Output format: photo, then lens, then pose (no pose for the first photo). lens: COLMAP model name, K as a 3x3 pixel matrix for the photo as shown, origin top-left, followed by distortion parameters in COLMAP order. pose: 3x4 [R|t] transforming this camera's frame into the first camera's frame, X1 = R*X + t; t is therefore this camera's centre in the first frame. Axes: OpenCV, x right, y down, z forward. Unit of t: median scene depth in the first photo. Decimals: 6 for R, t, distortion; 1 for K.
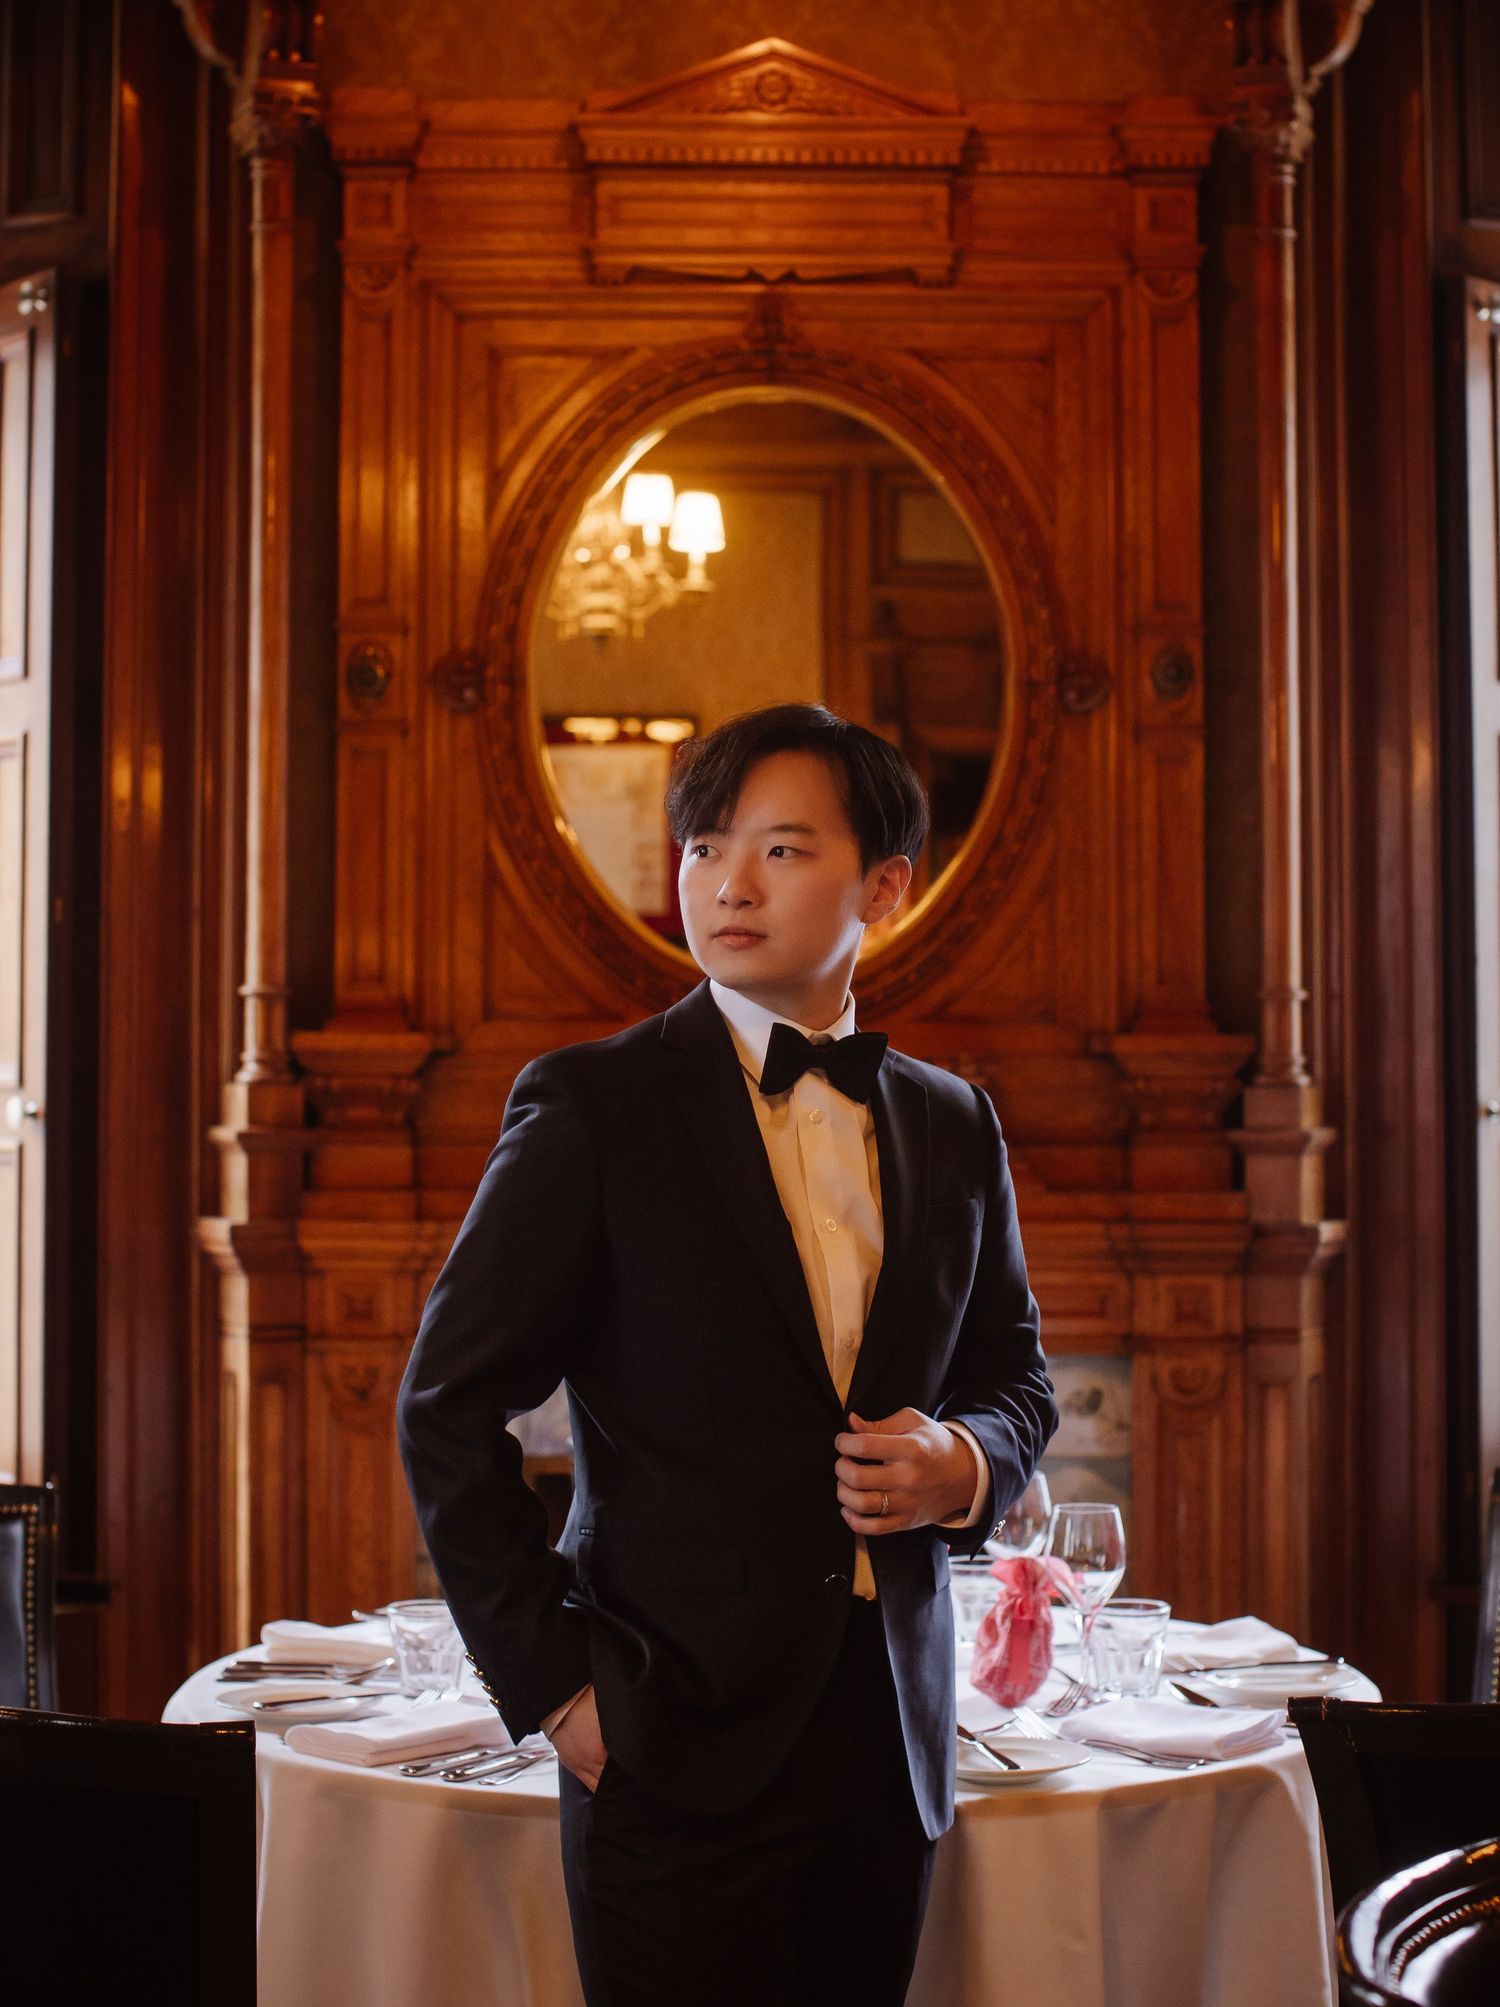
lens RADIAL K [[3246.0, 0, 750.0], [0, 3246.0, 1003.5], [0, 0, 1]] dist [-0.006133, -0.034172]
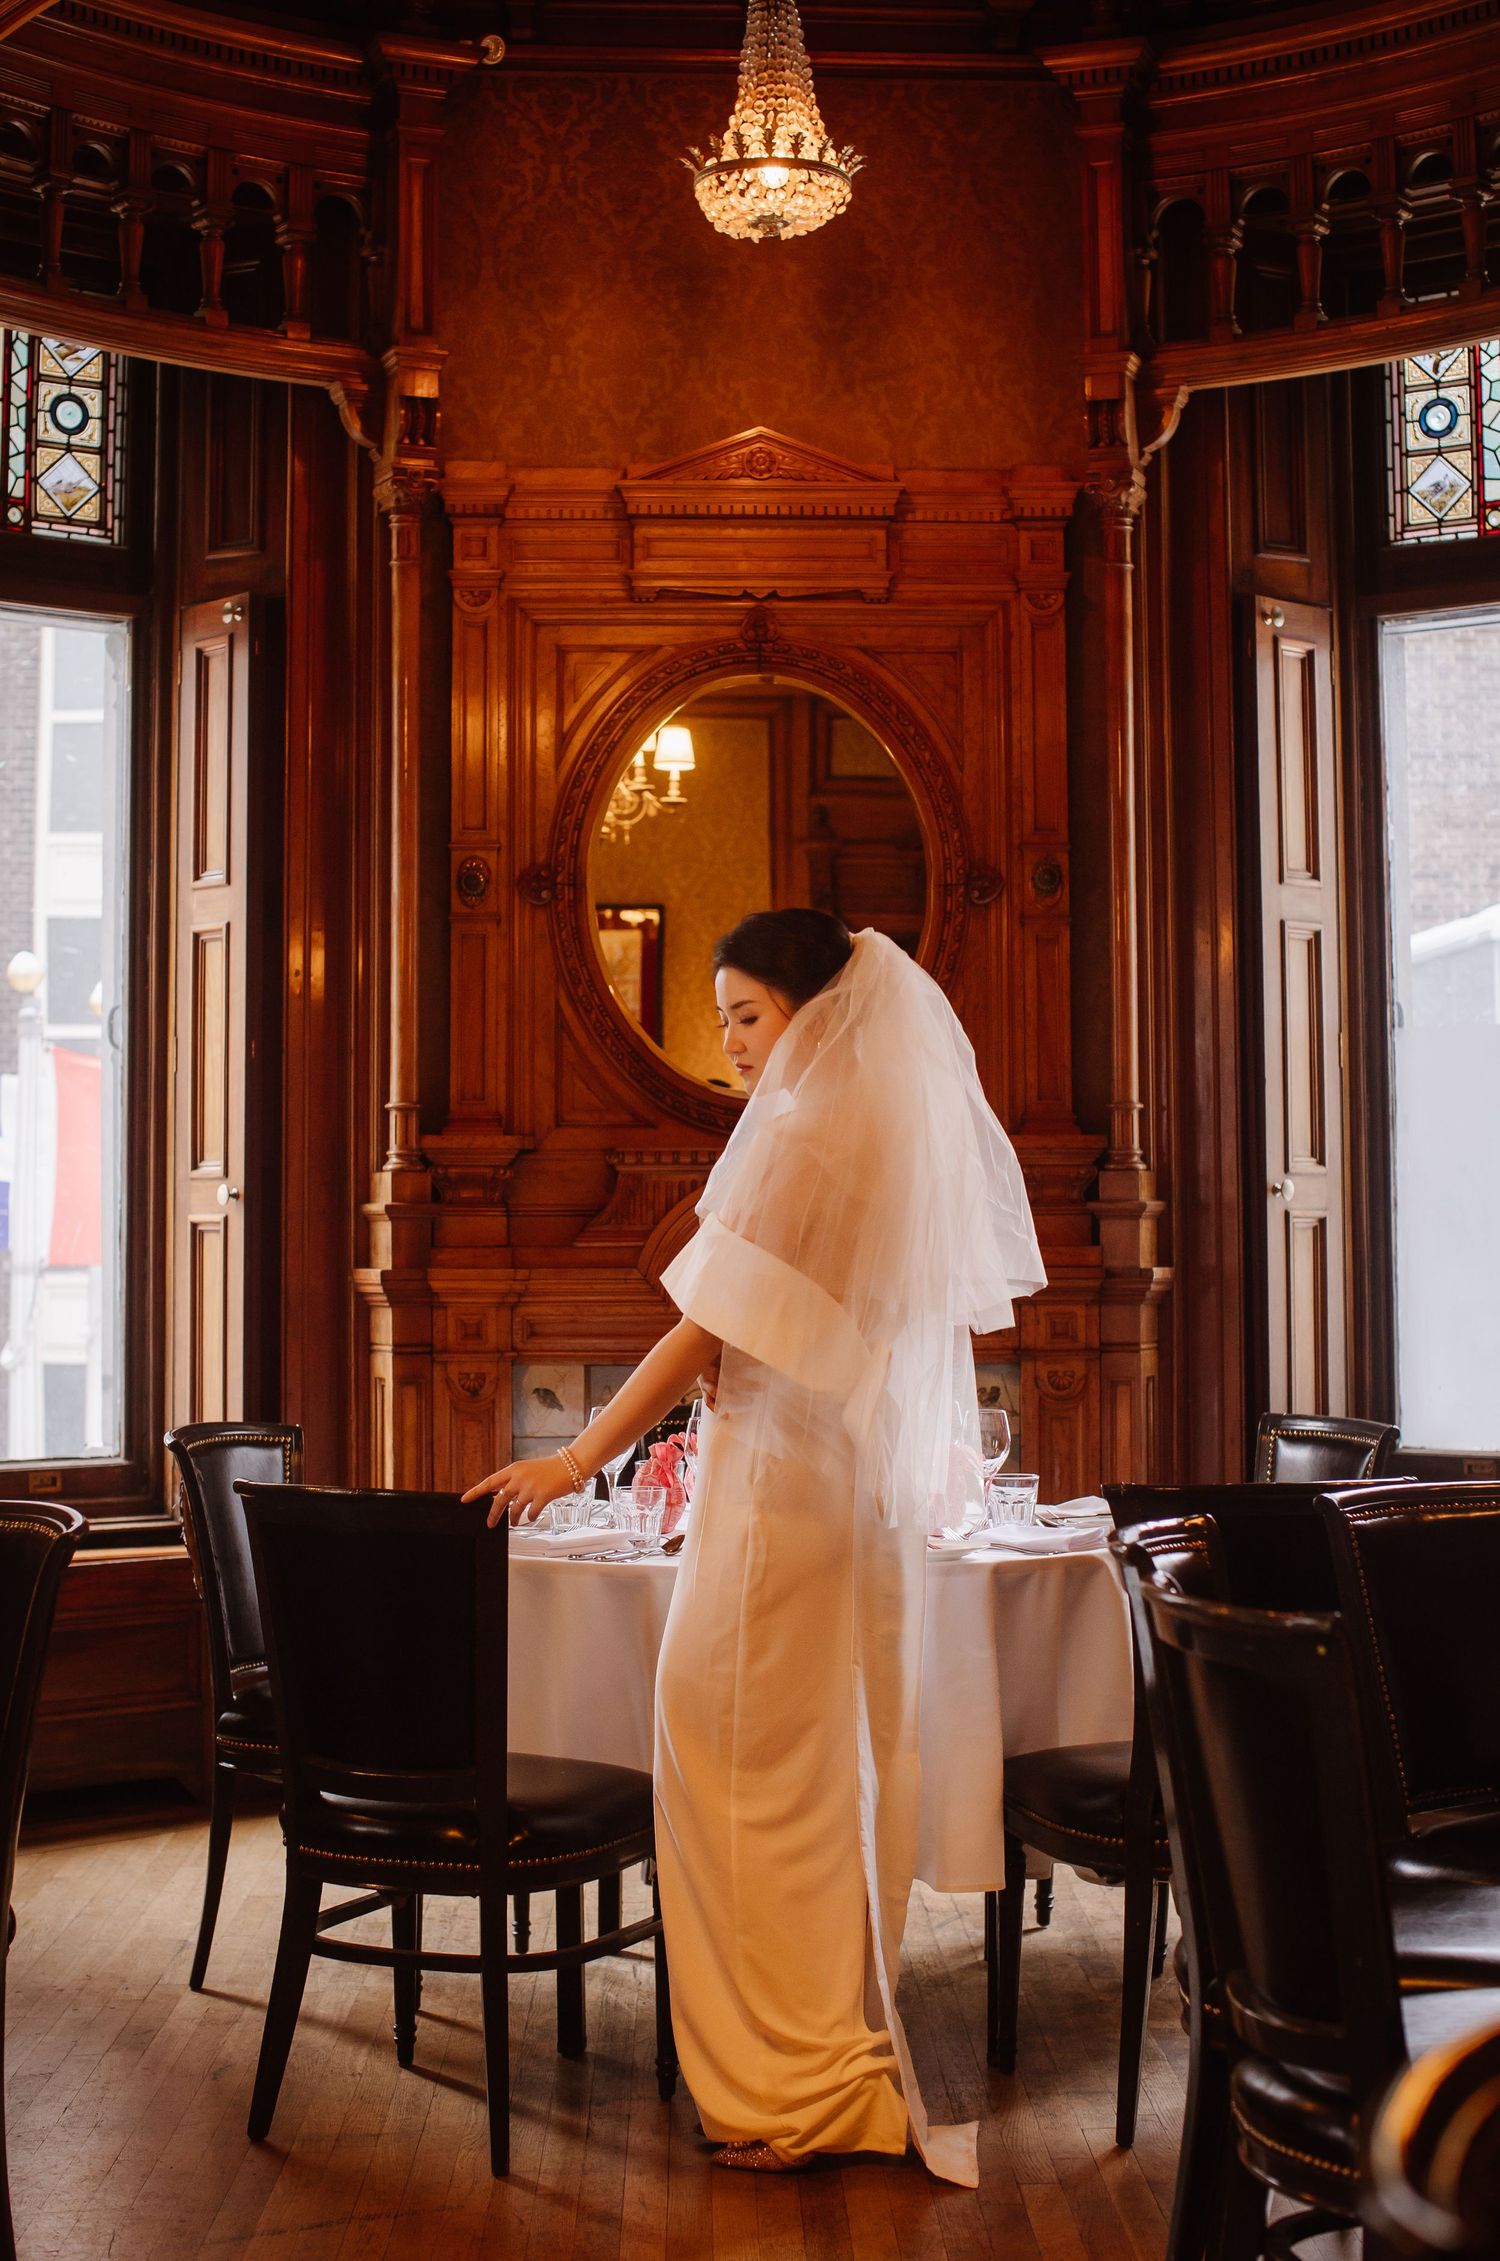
lens RADIAL K [[3200.8, 0, 647.5], [0, 3200.8, 1135.4], [0, 0, 1]] dist [0.019141, 0.035535]
pose [[0.999993, -0.003439, -0.001754, -0.040309], [0.003421, 0.999938, -0.010623, 0.023470], [0.001790, 0.010616, 0.999942, -0.380393]]
